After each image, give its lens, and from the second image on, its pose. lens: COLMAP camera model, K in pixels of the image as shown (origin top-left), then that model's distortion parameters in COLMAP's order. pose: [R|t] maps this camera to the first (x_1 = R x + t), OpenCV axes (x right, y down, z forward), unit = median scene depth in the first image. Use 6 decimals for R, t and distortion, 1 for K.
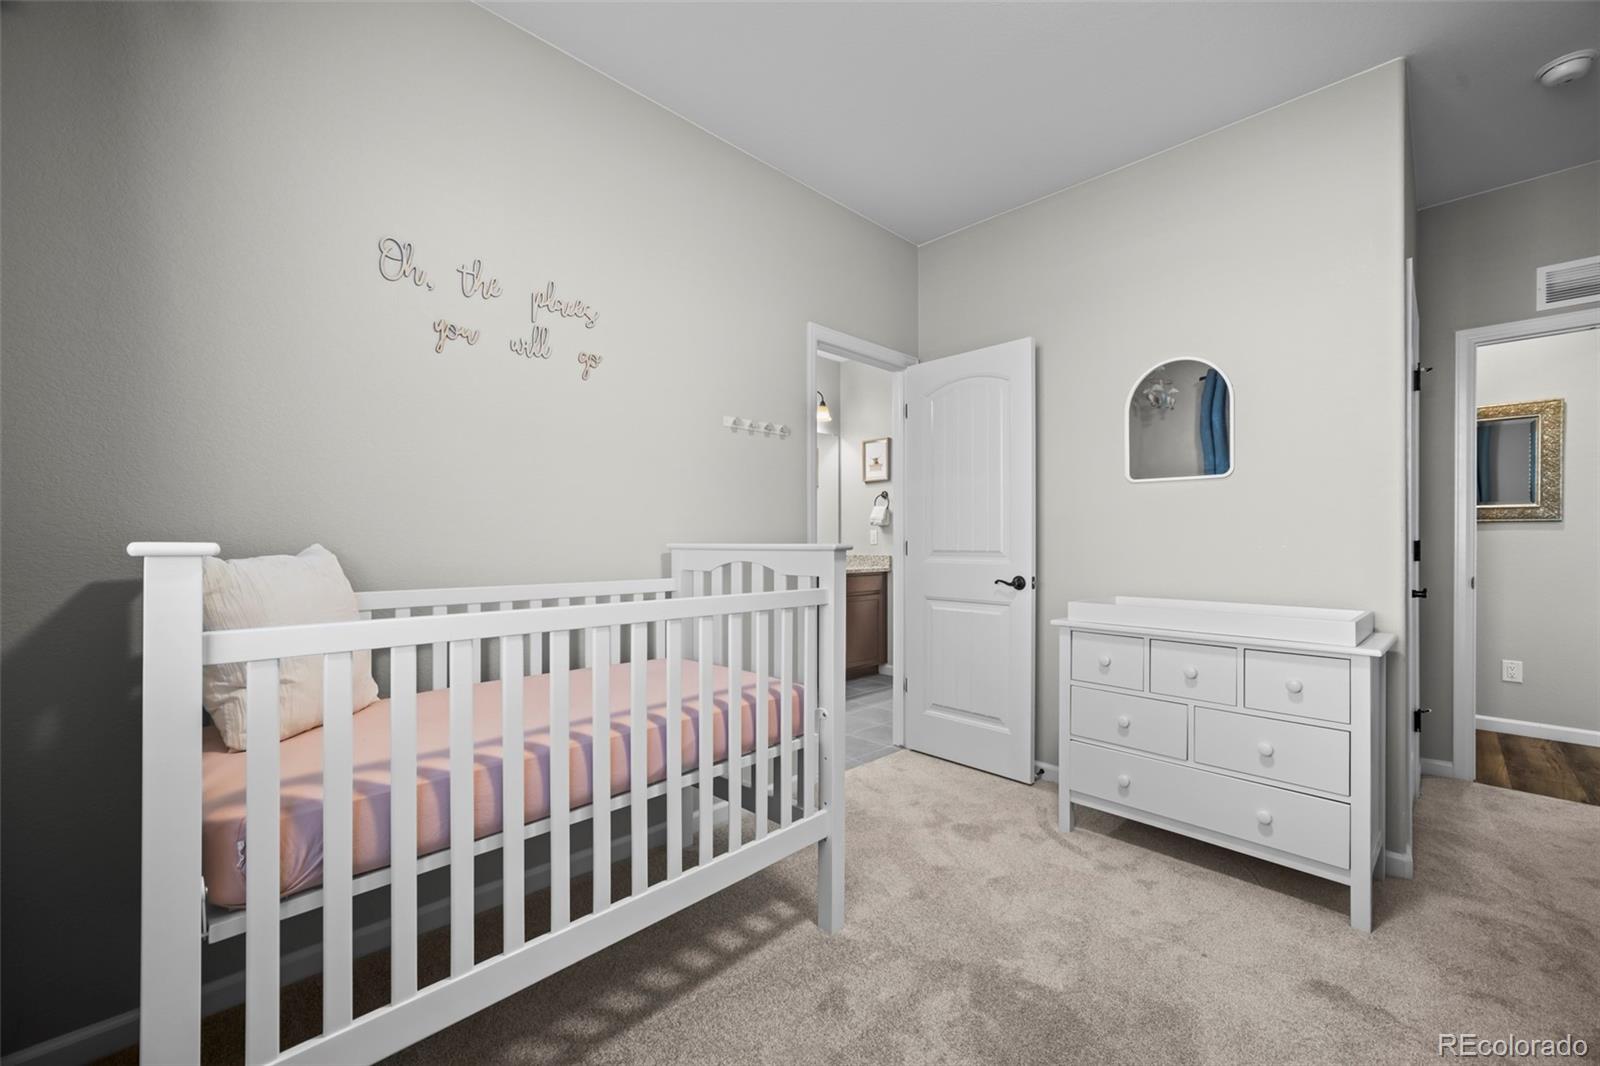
lens RADIAL K [[626.9, 0, 793.1], [0, 626.9, 539.9], [0, 0, 1]] dist [0.000509, 0.000406]
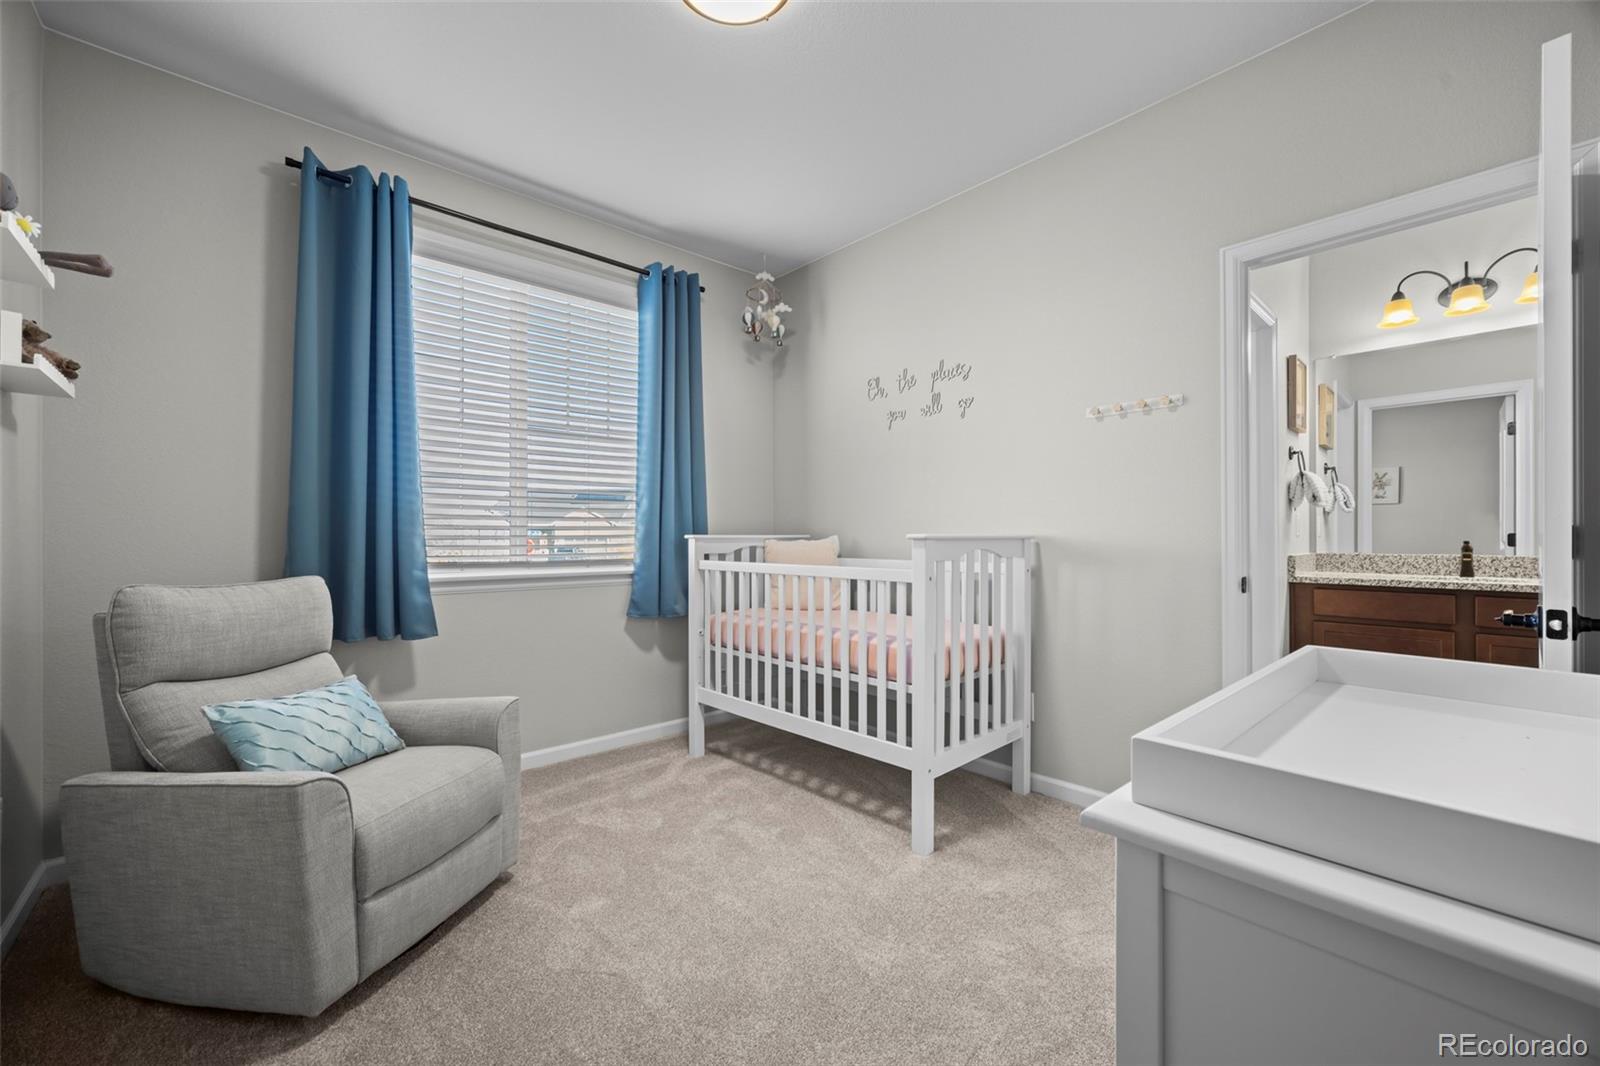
lens RADIAL K [[626.9, 0, 793.1], [0, 626.9, 539.9], [0, 0, 1]] dist [0.000509, 0.000406]
pose [[-0.018744, 0.006668, -0.999802, 0.831975], [0.007600, 0.999950, 0.006527, 0.001538], [0.999795, -0.007476, -0.018794, 0.507117]]
